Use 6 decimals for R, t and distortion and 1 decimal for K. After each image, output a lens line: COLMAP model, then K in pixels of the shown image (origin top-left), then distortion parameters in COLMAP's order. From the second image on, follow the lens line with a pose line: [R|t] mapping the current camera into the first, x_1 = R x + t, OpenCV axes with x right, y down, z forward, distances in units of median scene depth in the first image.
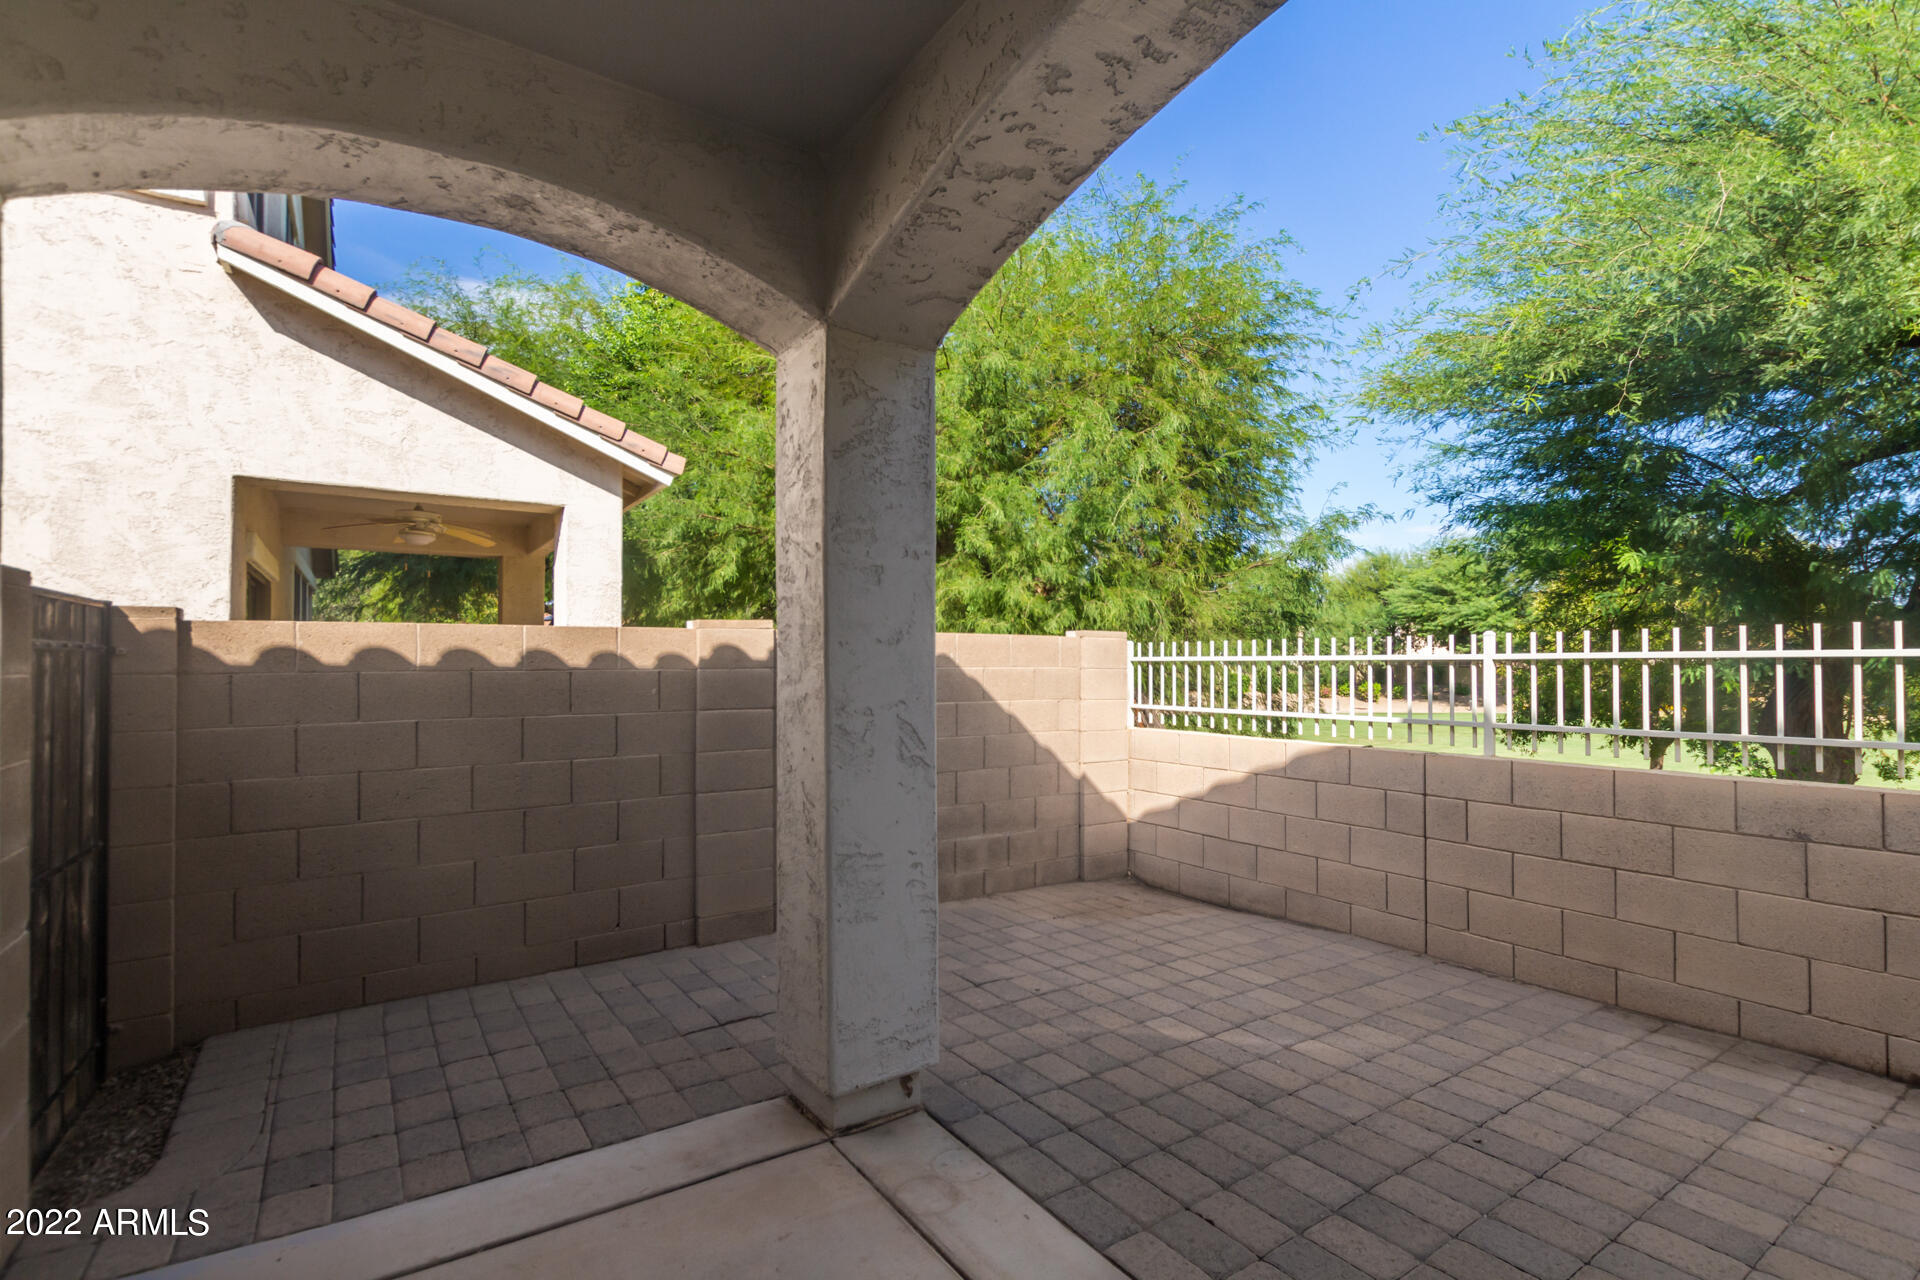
lens RADIAL K [[890.8, 0, 960.0], [0, 890.8, 640.0], [0, 0, 1]] dist [-0.000166, 0.000004]
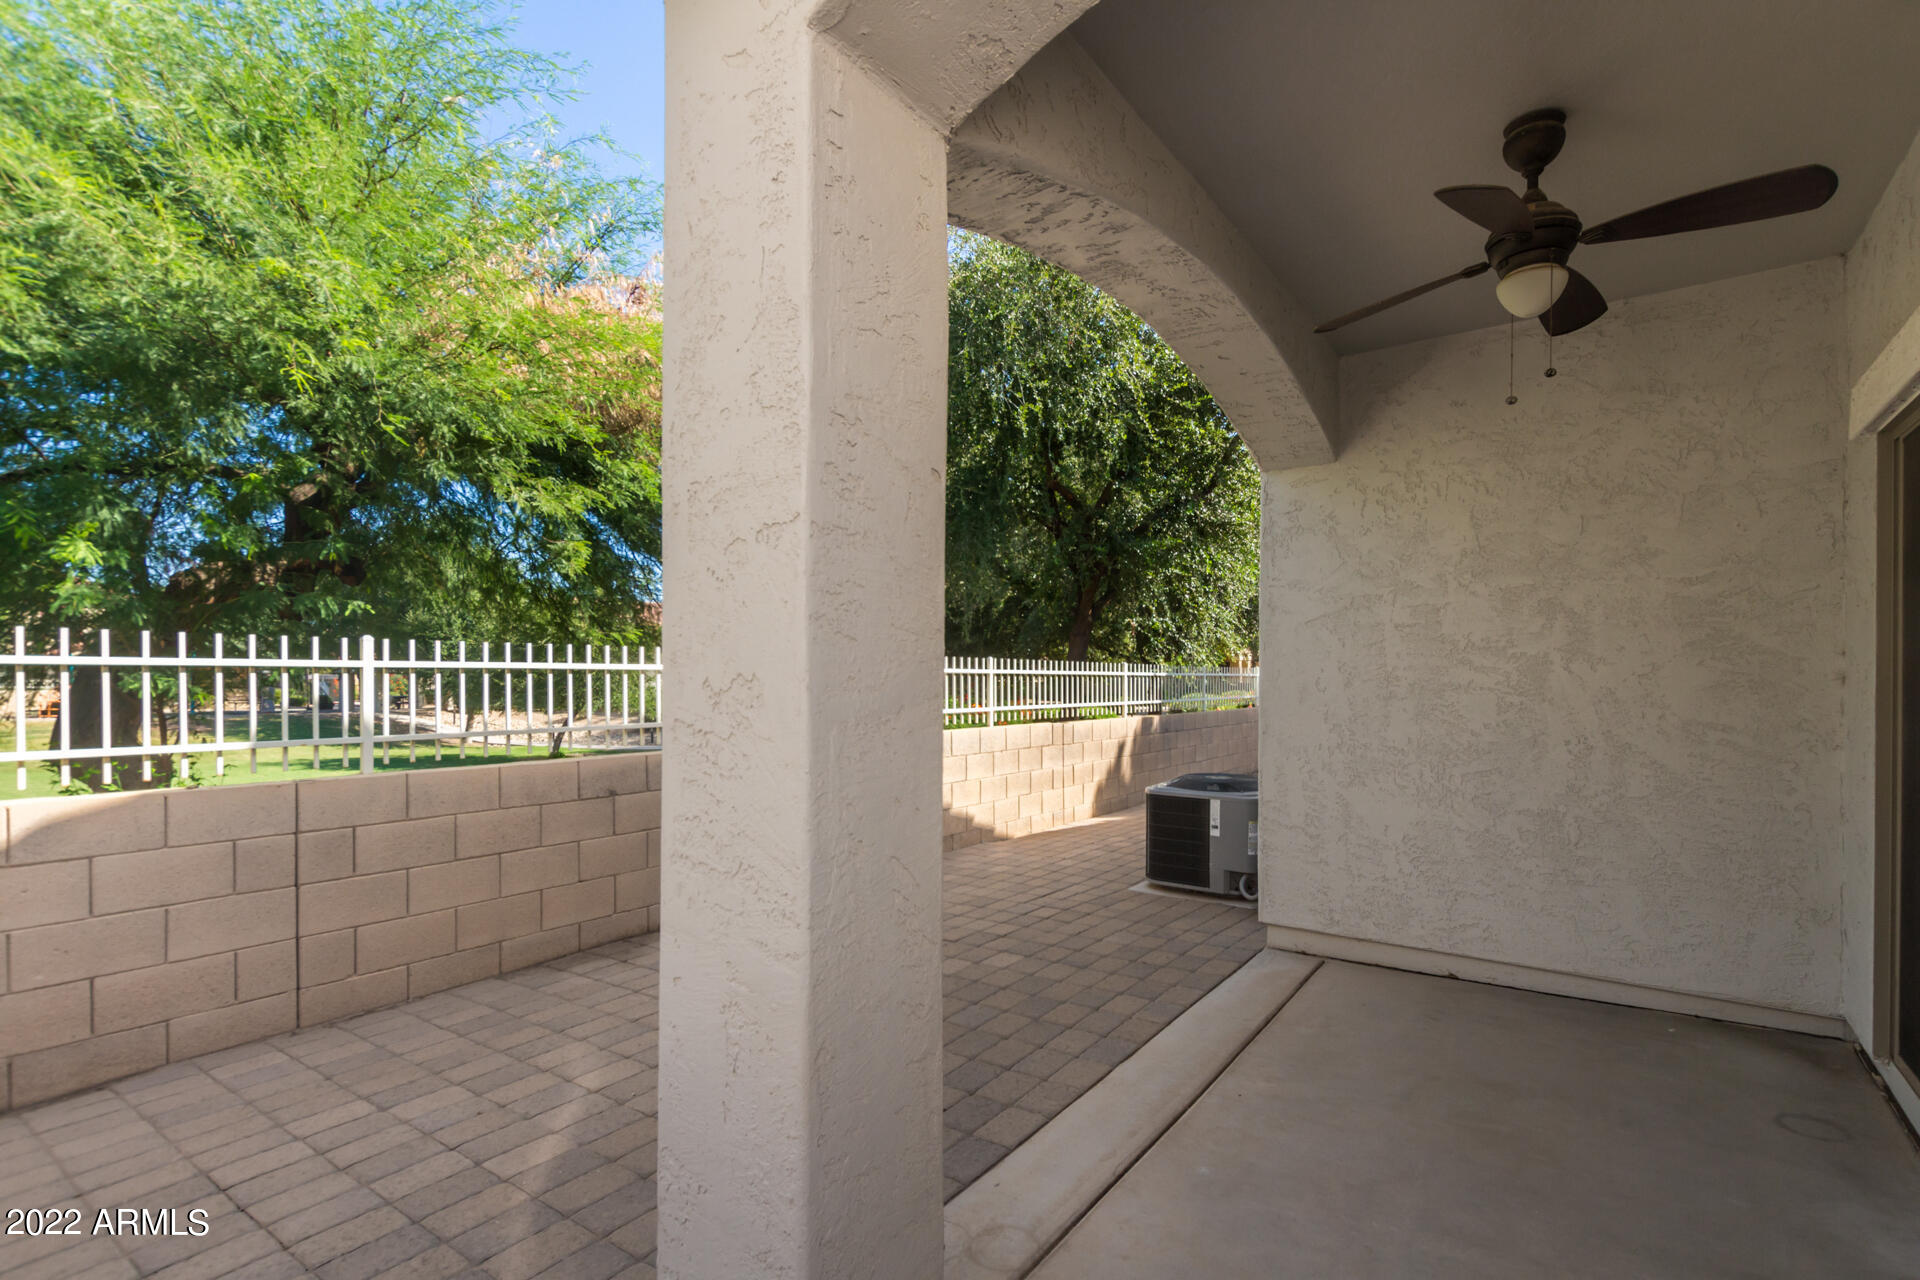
lens RADIAL K [[916.8, 0, 961.4], [0, 916.8, 682.5], [0, 0, 1]] dist [0.052926, -0.000029]
pose [[-0.339350, -0.006794, 0.940636, -0.538381], [-0.031760, 0.999487, -0.004239, 0.023854], [-0.940124, -0.031313, -0.339391, 0.801567]]
